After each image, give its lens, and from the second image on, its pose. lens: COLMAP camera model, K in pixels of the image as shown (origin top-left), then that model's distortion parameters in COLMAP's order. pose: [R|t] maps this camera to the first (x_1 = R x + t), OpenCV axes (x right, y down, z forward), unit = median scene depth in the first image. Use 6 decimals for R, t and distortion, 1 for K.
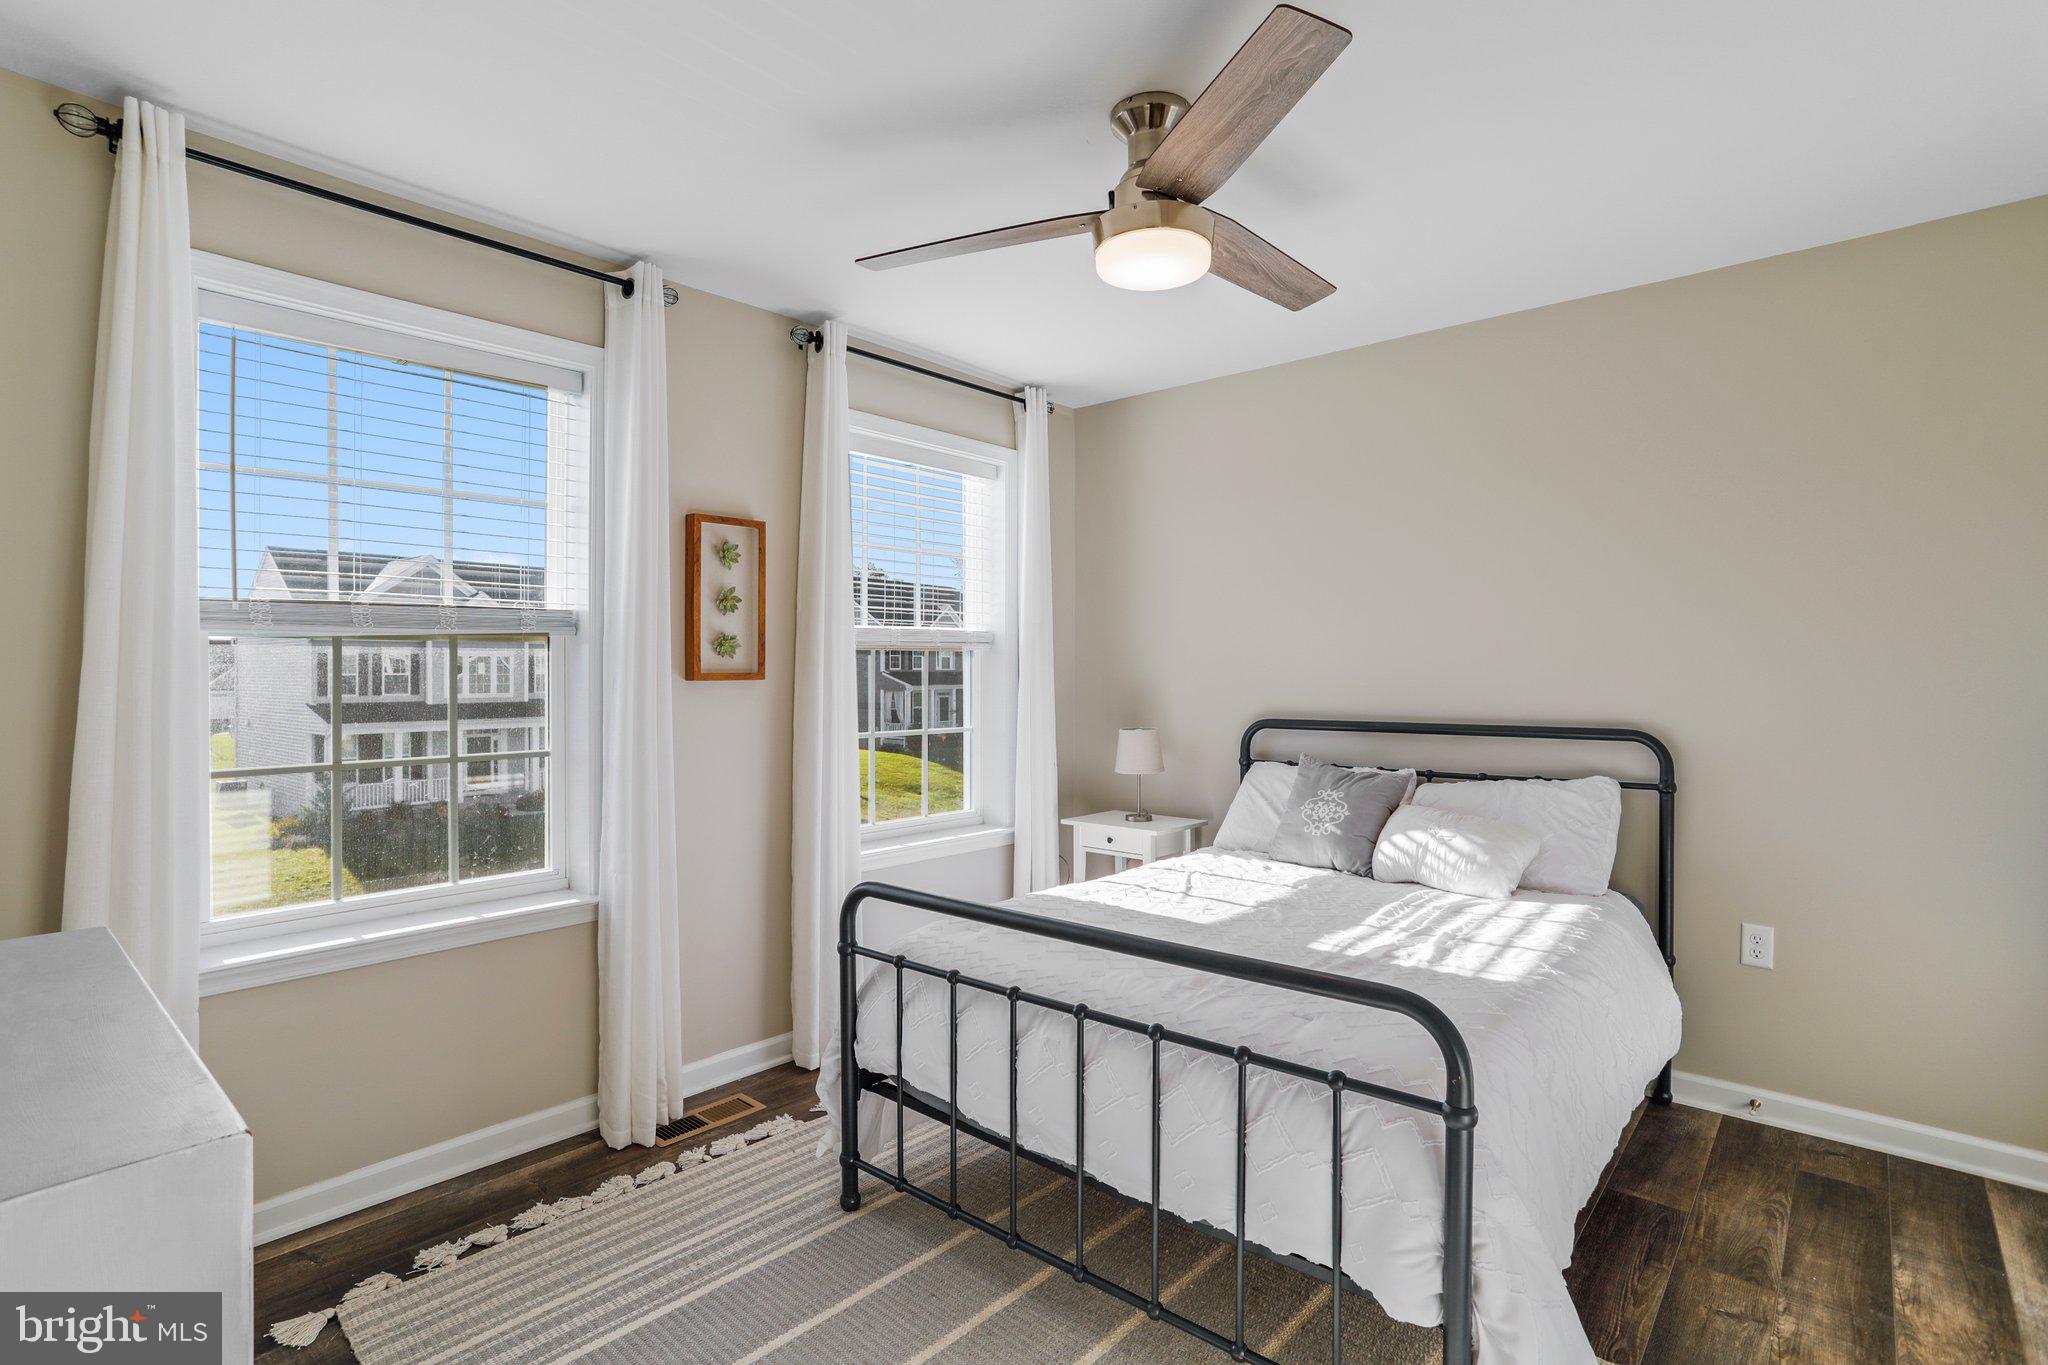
lens RADIAL K [[998.9, 0, 1021.1], [0, 998.9, 669.9], [0, 0, 1]] dist [-0.057488, 0.030090]
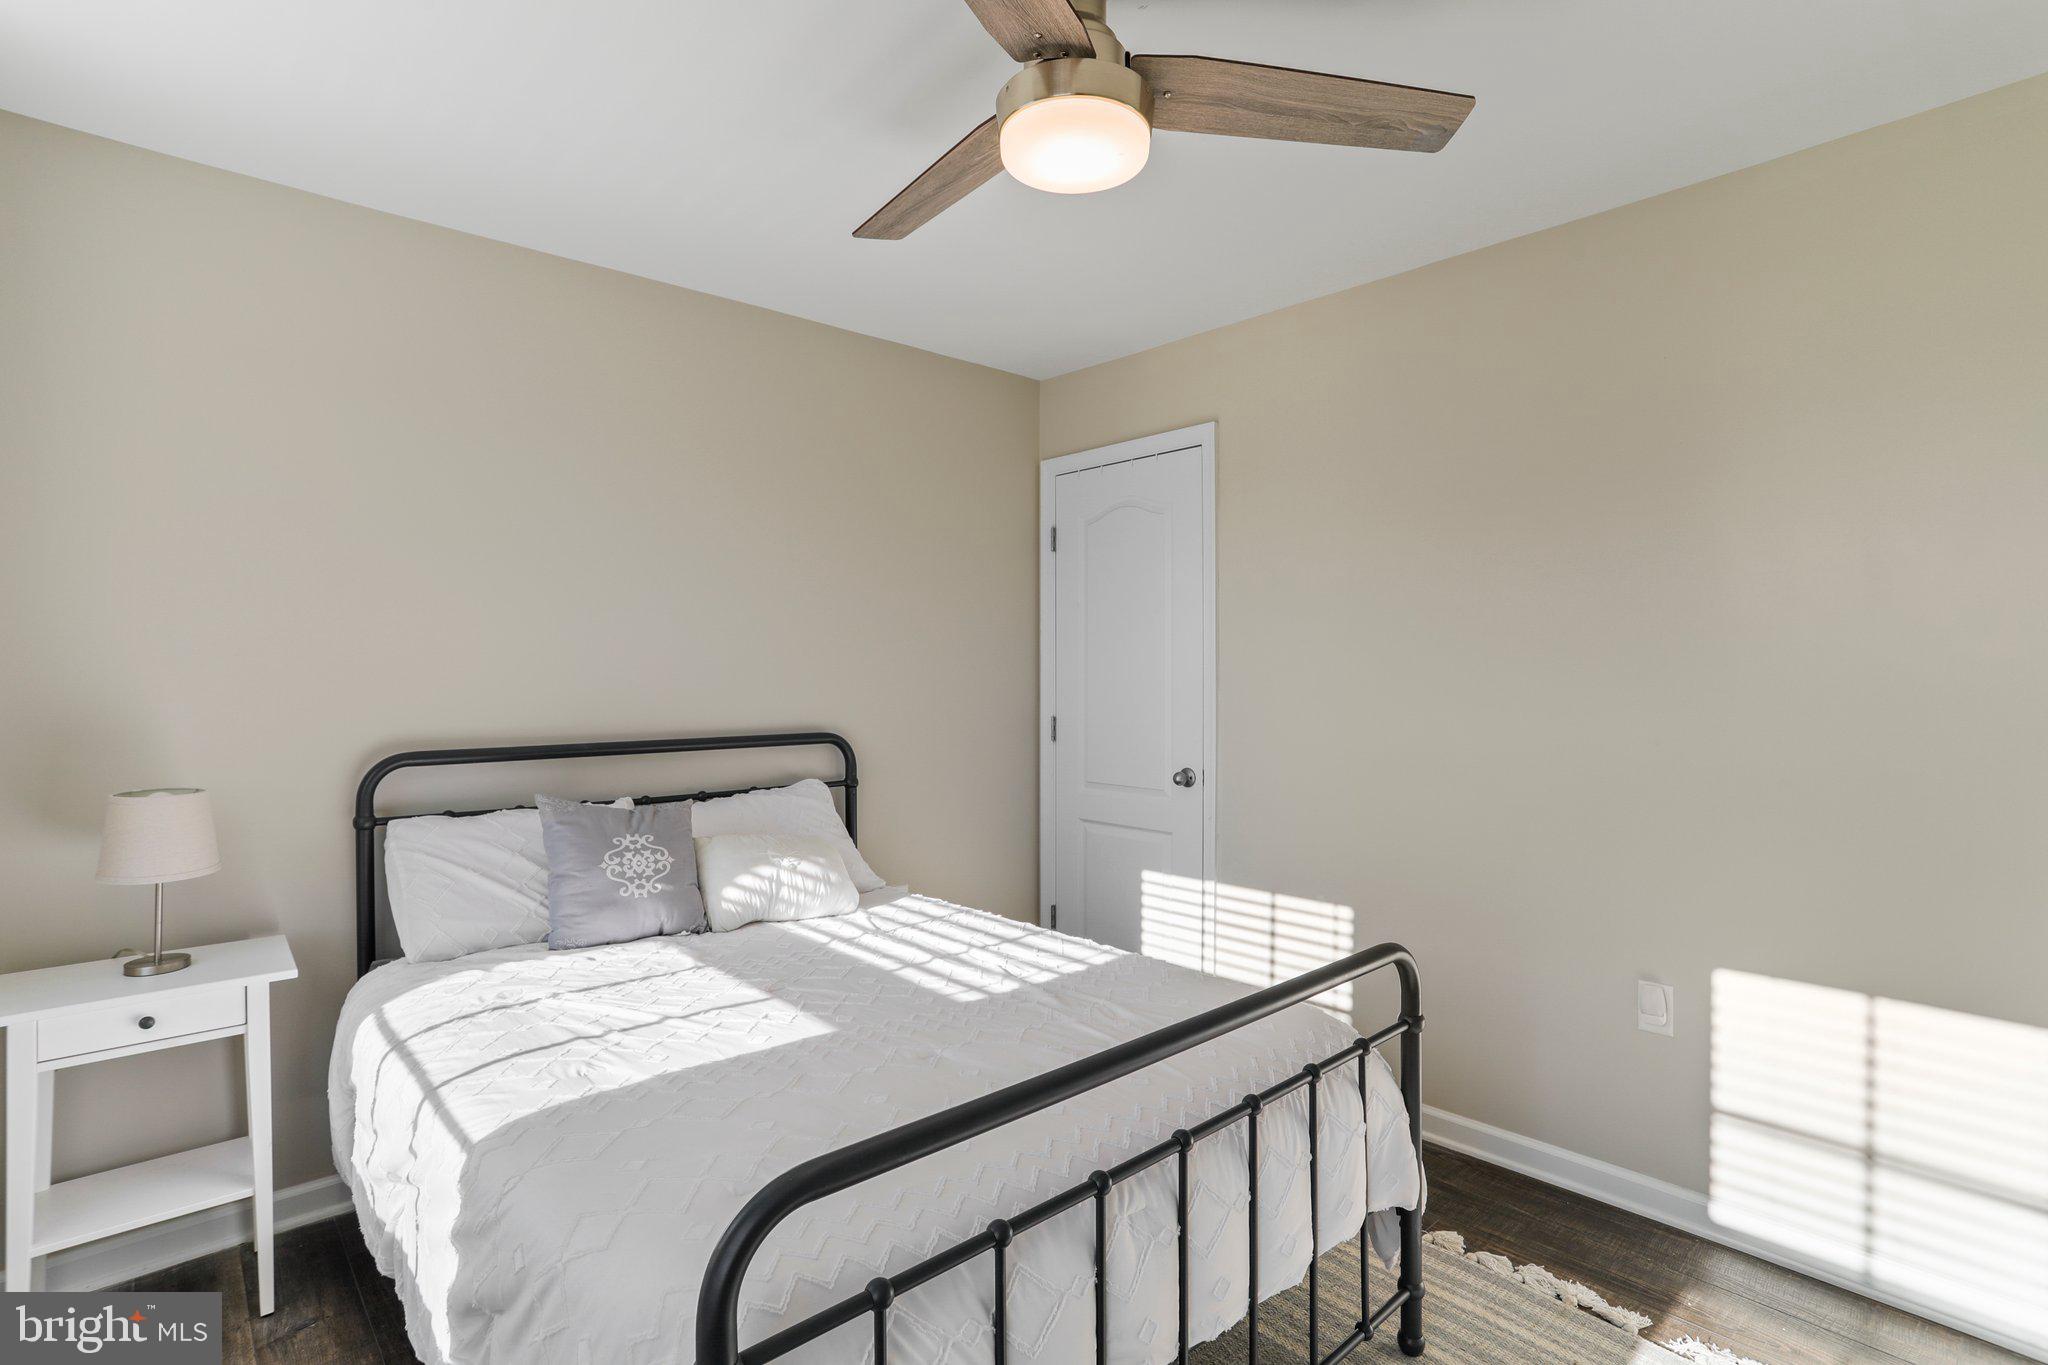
lens RADIAL K [[998.9, 0, 1021.1], [0, 998.9, 669.9], [0, 0, 1]] dist [-0.057488, 0.030090]
pose [[0.113961, 0.005690, 0.993469, -0.458878], [-0.010045, 0.999939, -0.004575, -0.009021], [-0.993434, -0.009458, 0.114011, 0.683685]]
